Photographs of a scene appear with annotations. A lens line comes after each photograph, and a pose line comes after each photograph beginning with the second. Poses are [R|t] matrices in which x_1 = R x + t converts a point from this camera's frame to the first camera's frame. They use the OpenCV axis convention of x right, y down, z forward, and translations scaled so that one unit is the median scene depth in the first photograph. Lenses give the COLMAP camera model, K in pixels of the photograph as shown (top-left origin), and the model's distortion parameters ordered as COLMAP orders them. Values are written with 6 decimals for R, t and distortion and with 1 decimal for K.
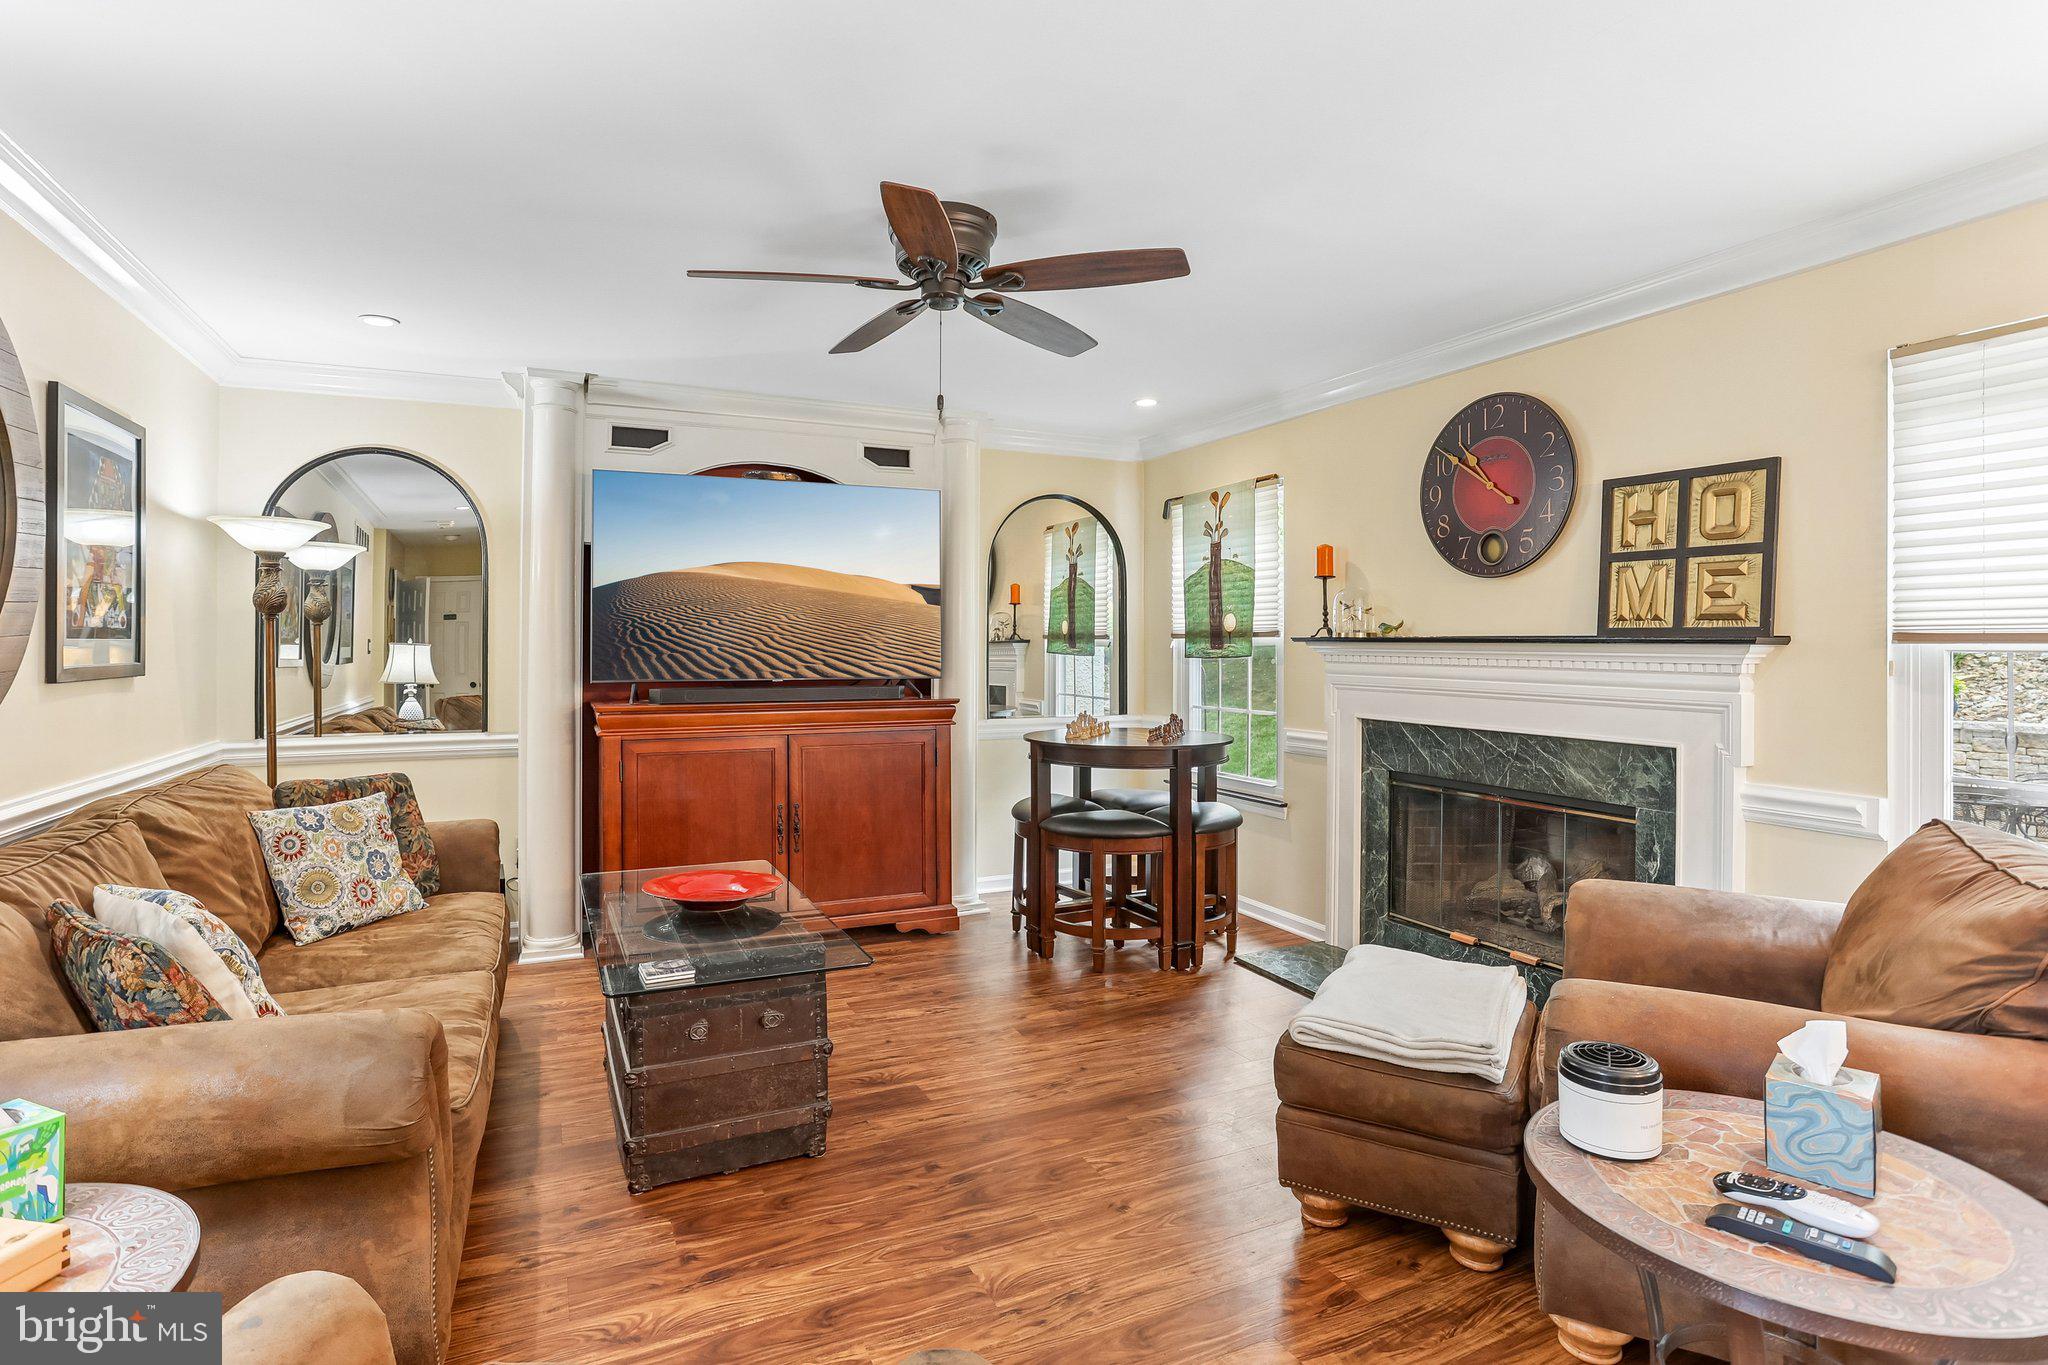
lens RADIAL K [[1022.5, 0, 1004.3], [0, 1022.5, 654.2], [0, 0, 1]] dist [-0.079323, 0.050312]
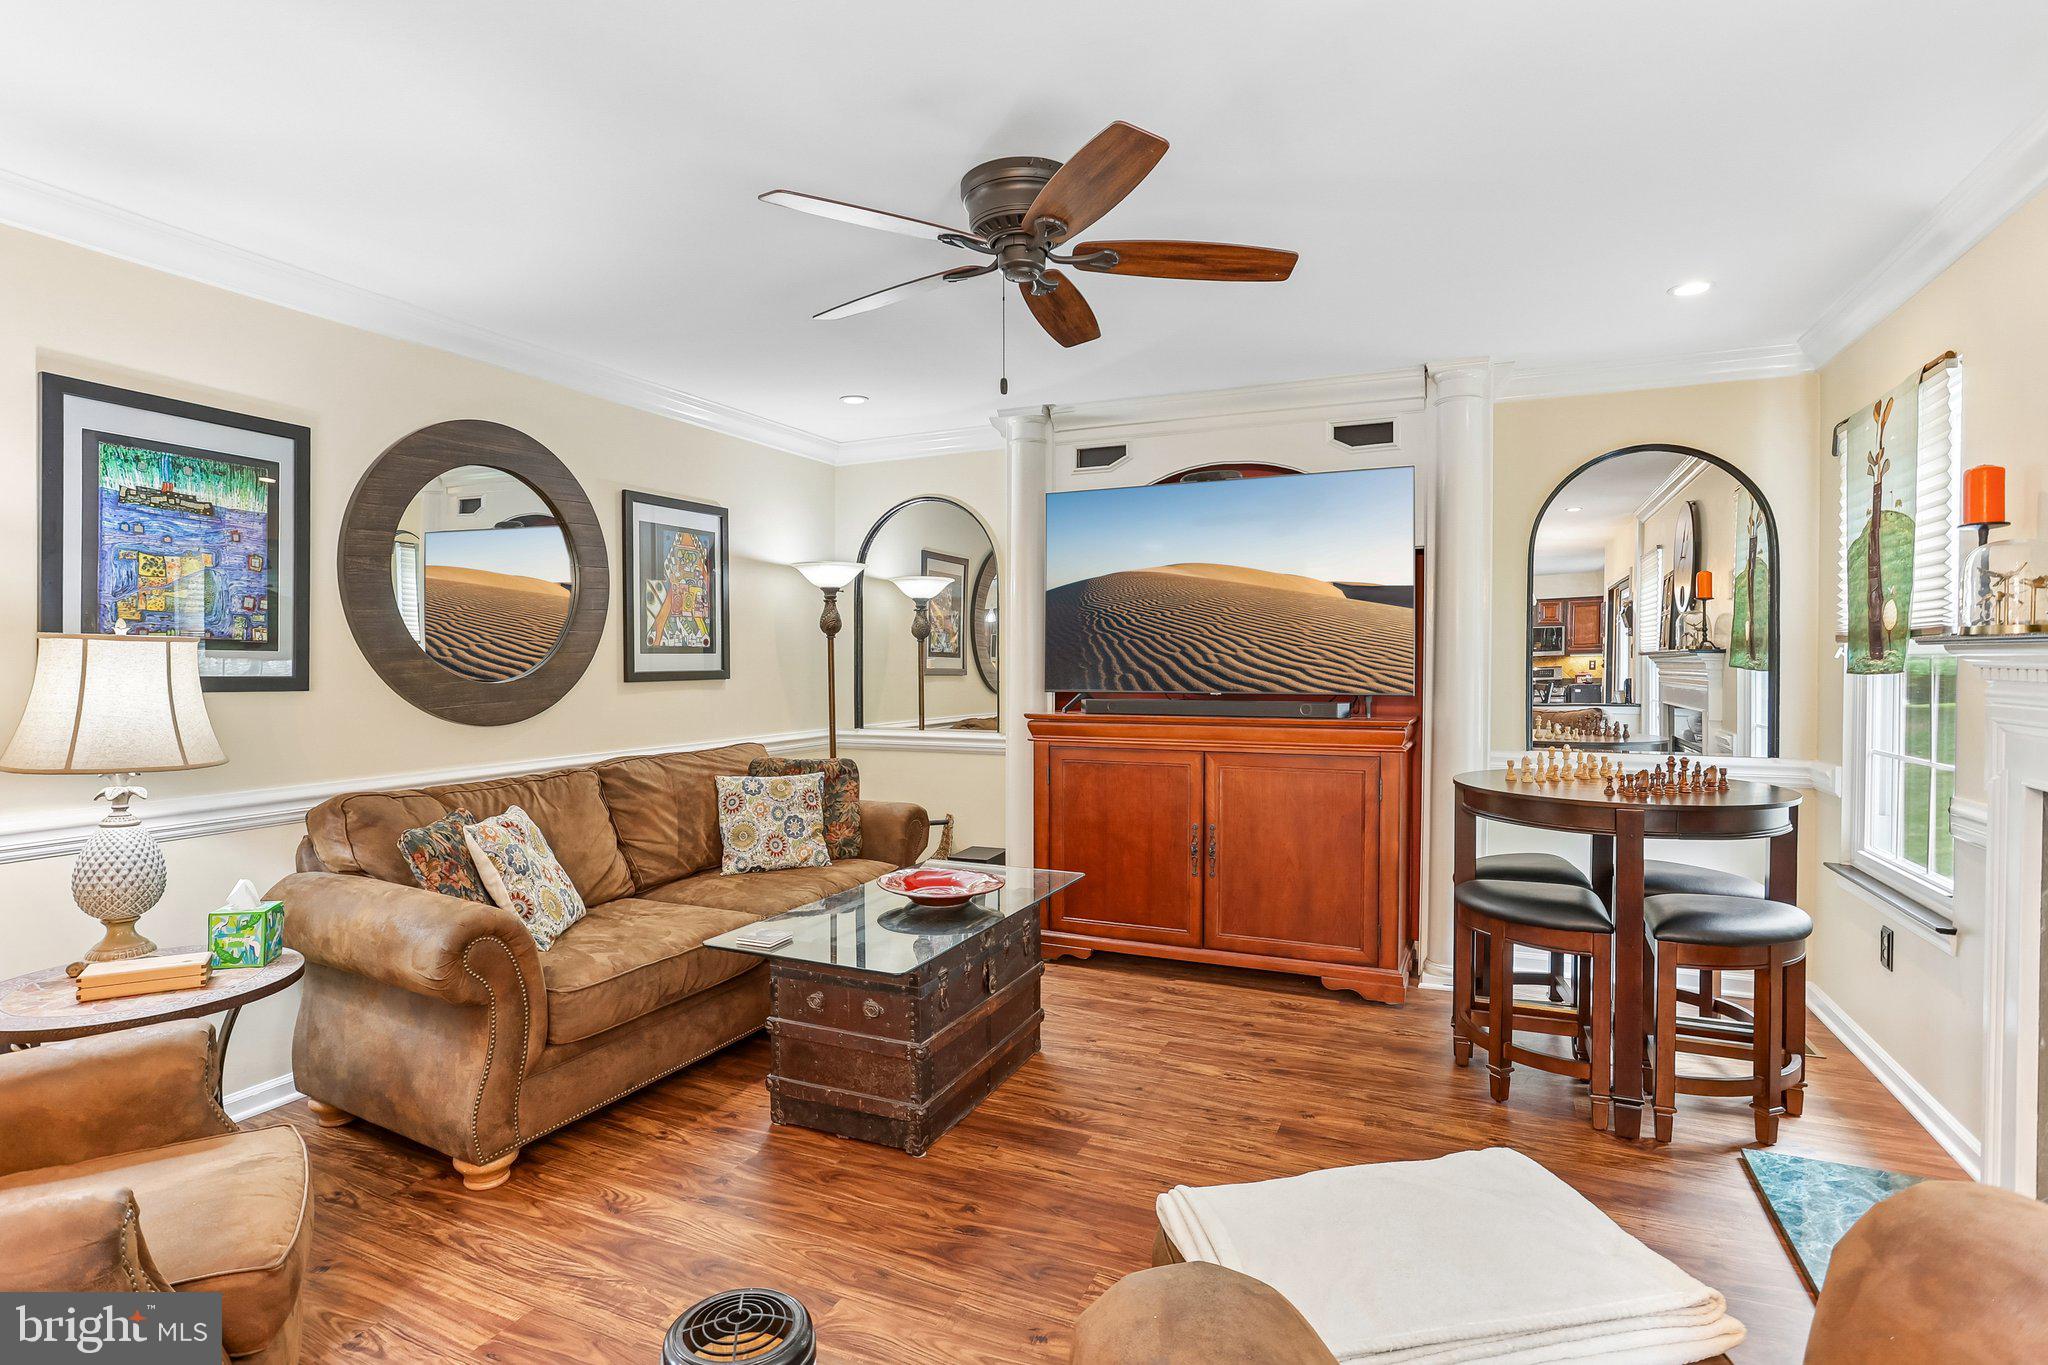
lens RADIAL K [[1024.8, 0, 986.7], [0, 1024.8, 692.4], [0, 0, 1]] dist [-0.060177, 0.031593]
pose [[0.639722, 0.021059, -0.768318, 0.456924], [-0.003490, 0.999694, 0.024495, 0.003085], [0.768598, -0.012989, 0.639600, 0.288288]]
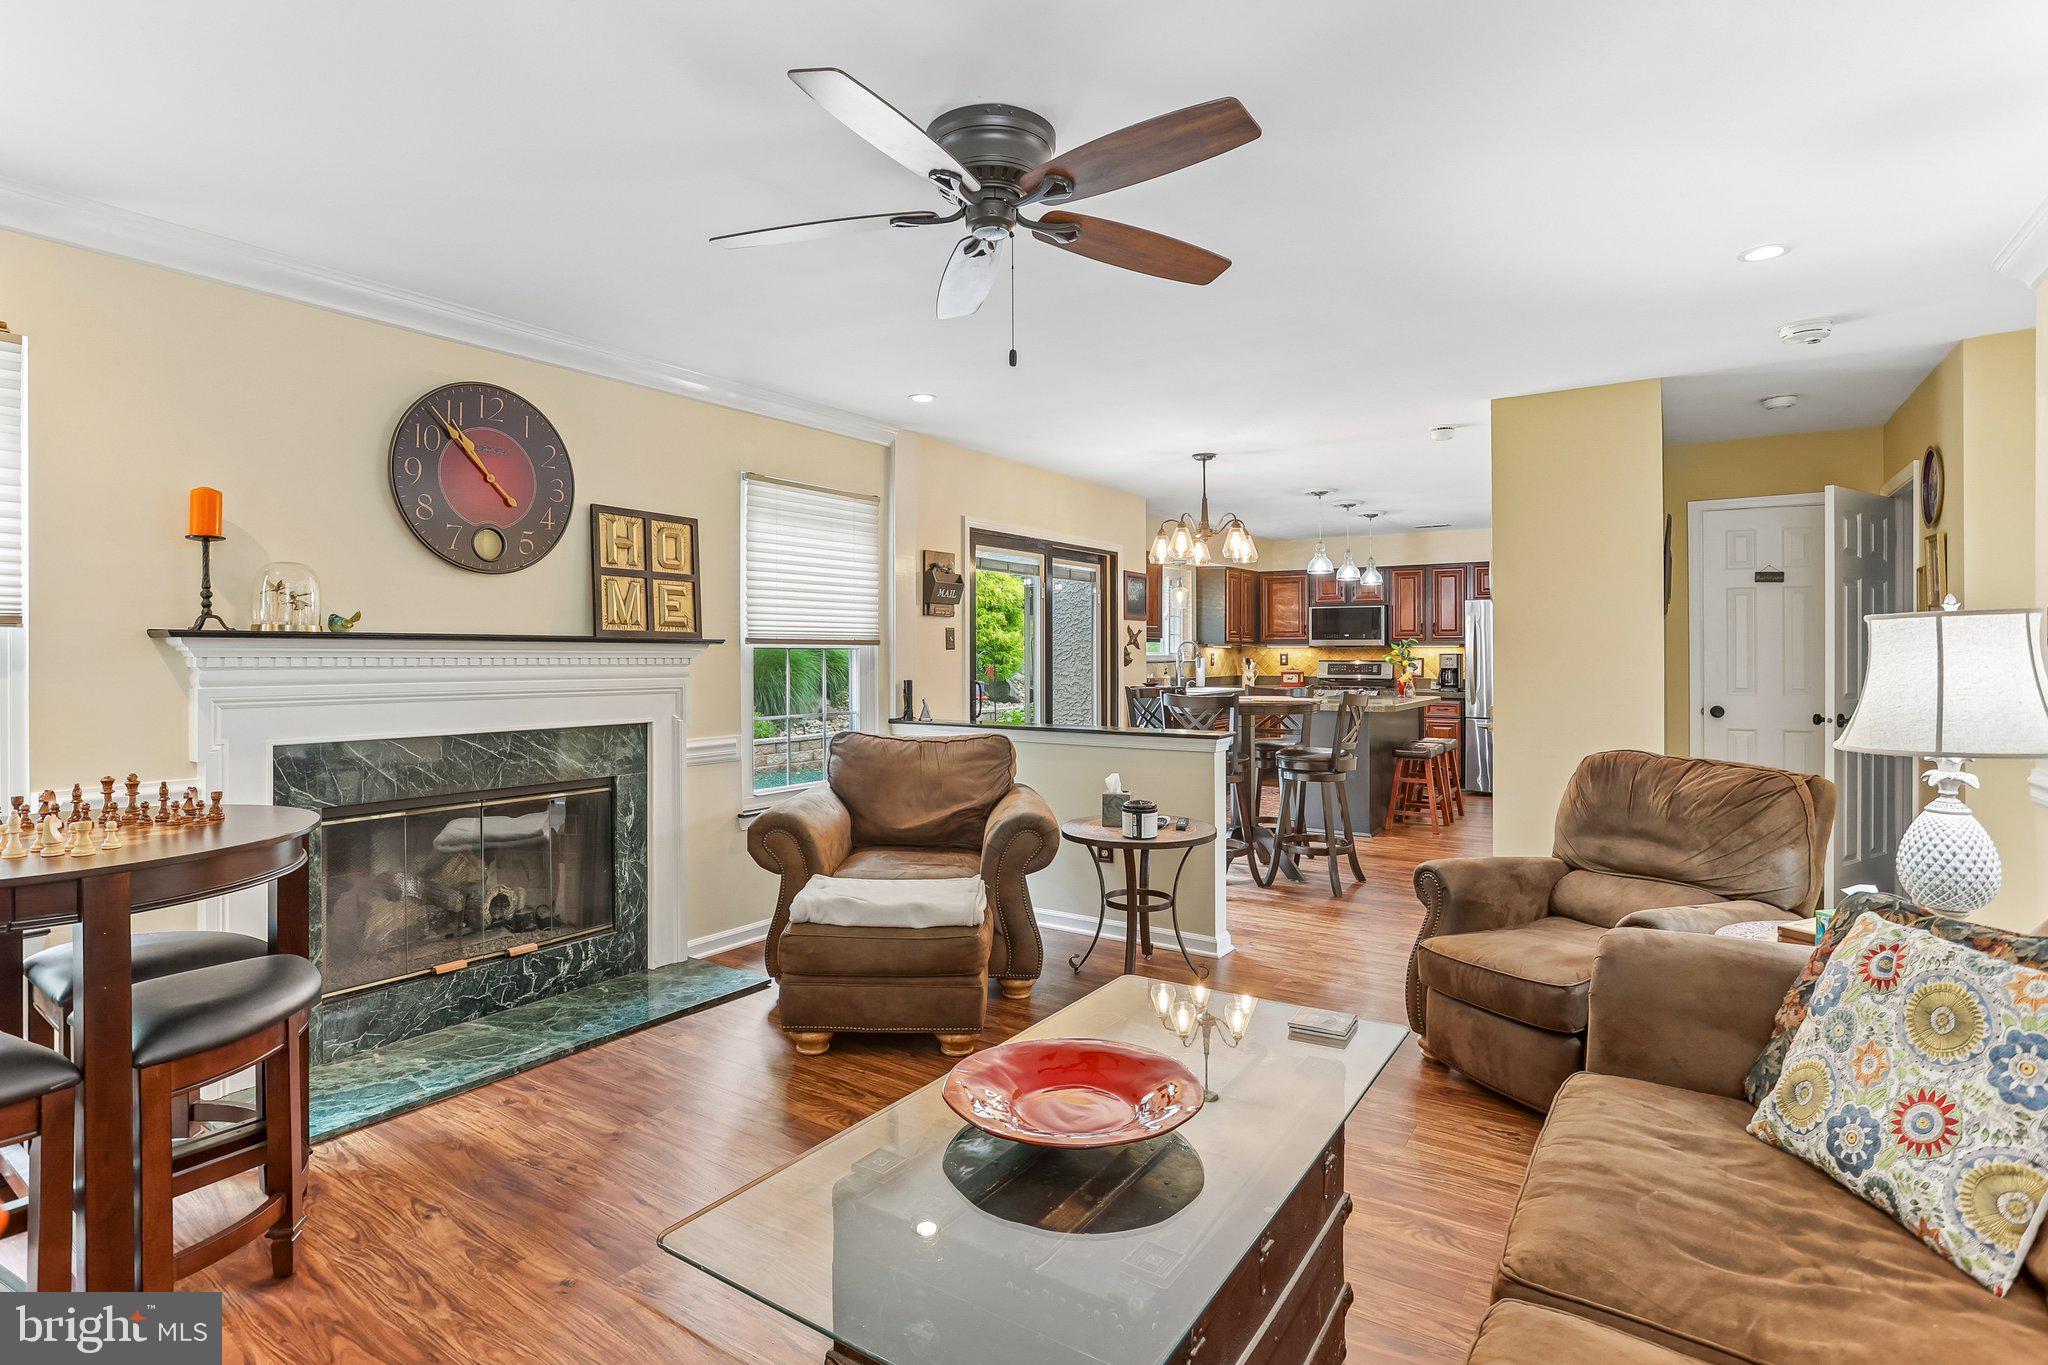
lens RADIAL K [[1009.8, 0, 1001.4], [0, 1009.8, 635.9], [0, 0, 1]] dist [-0.046432, 0.018005]
pose [[-0.511035, 0.010318, 0.859498, -0.583069], [0.007551, 0.999943, -0.007514, -0.005599], [-0.859527, 0.002650, -0.511084, 1.057433]]
